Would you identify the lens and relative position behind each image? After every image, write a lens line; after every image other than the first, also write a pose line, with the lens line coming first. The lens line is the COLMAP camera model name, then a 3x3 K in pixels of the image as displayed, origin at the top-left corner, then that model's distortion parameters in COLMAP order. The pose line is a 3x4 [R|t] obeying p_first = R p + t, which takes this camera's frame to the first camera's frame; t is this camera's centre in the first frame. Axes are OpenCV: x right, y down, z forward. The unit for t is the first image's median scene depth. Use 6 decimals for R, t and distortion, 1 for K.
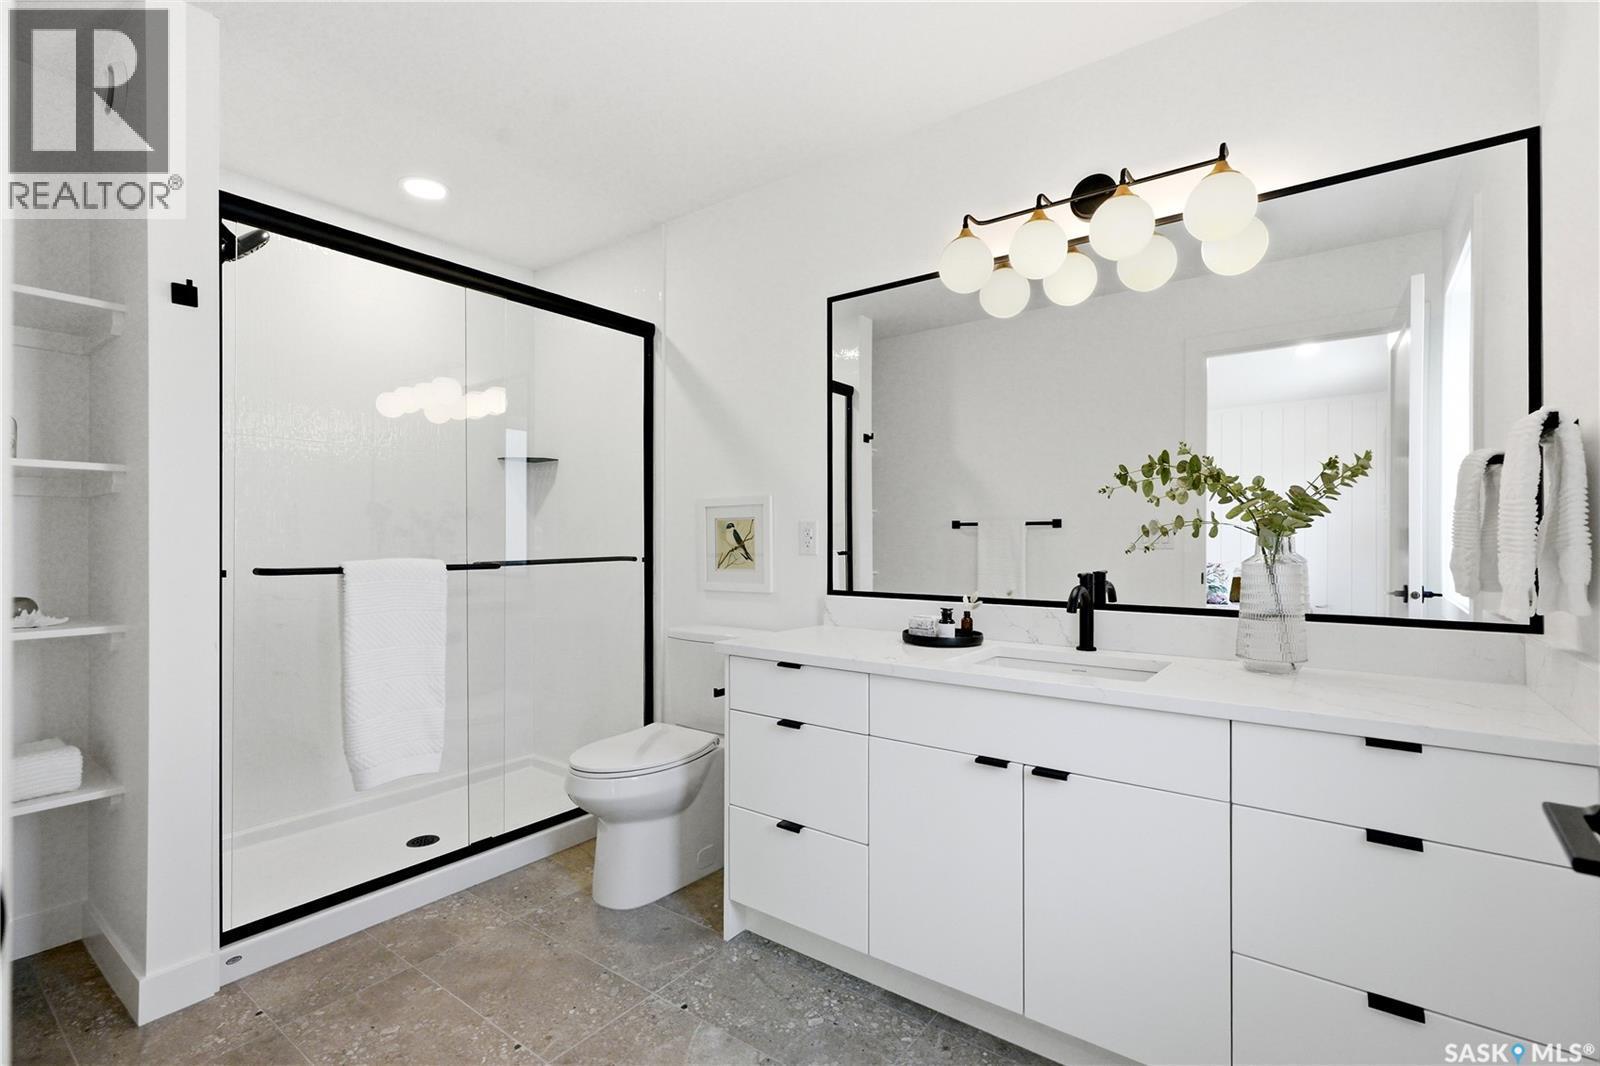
lens RADIAL K [[724.5, 0, 805.0], [0, 724.5, 519.0], [0, 0, 1]] dist [-0.001095, 0.000419]
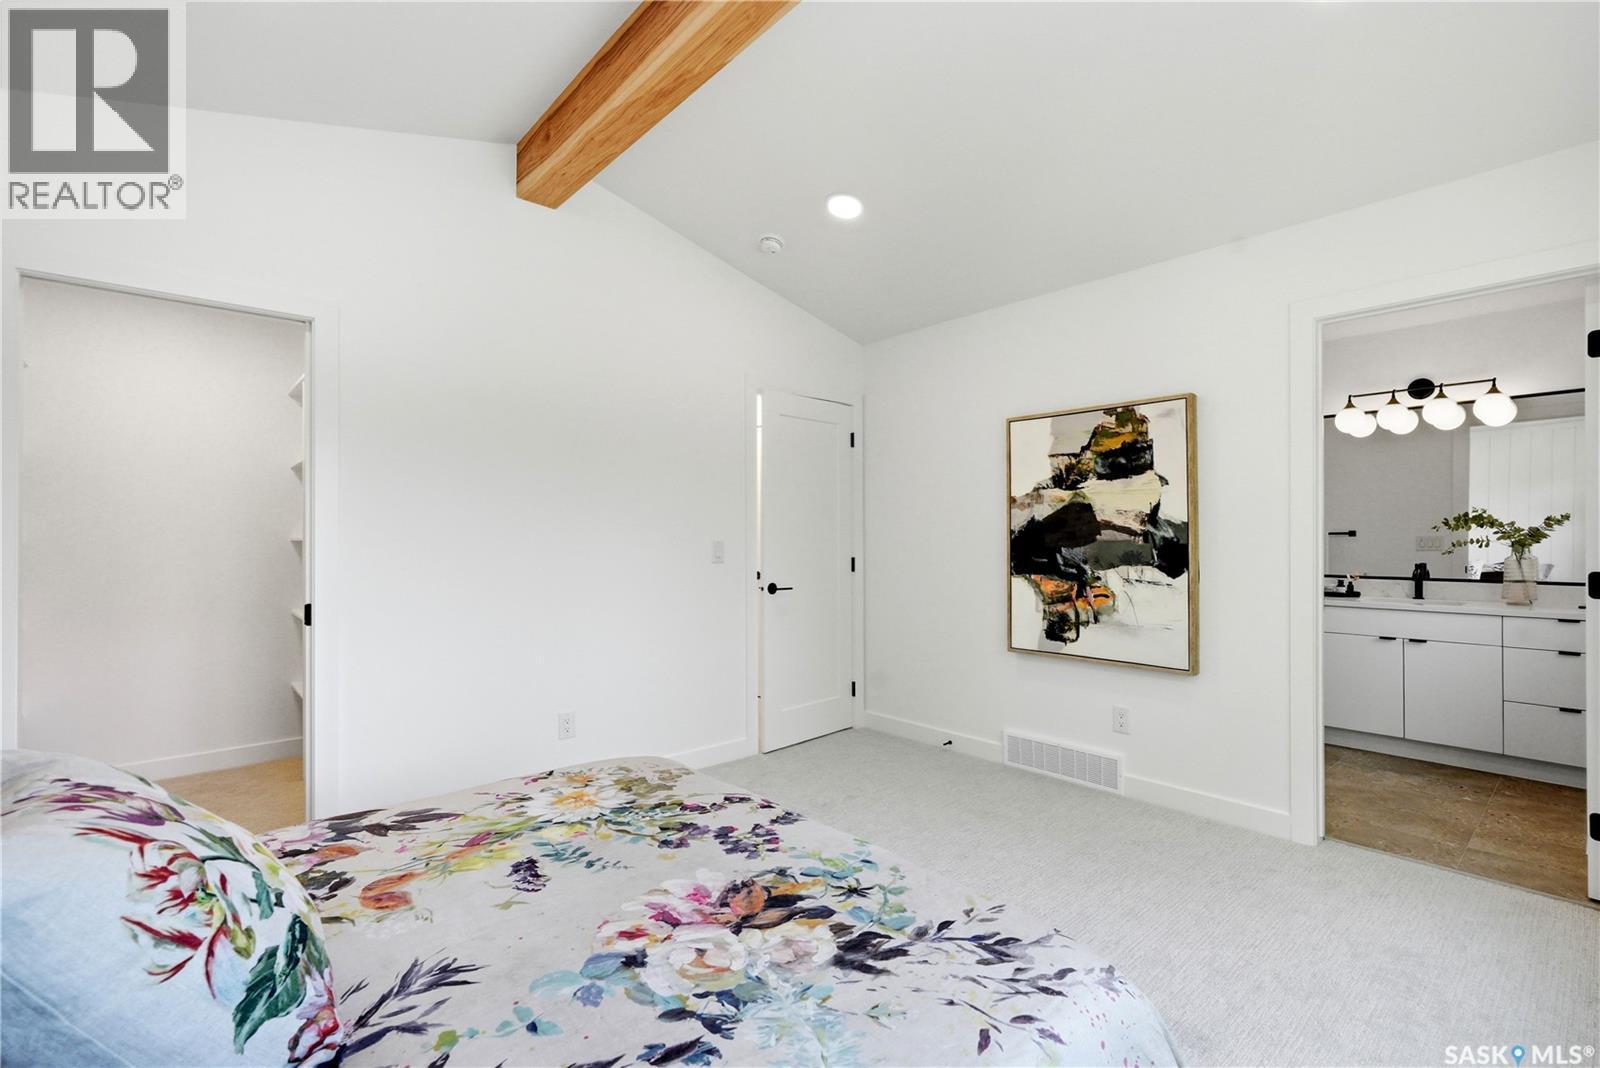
lens RADIAL K [[724.5, 0, 805.0], [0, 724.5, 520.0], [0, 0, 1]] dist [-0.001095, 0.000419]
pose [[0.980110, -0.007206, -0.198323, -1.066420], [0.008635, 0.999943, 0.006340, -0.093785], [0.198265, -0.007926, 0.980116, -1.616788]]
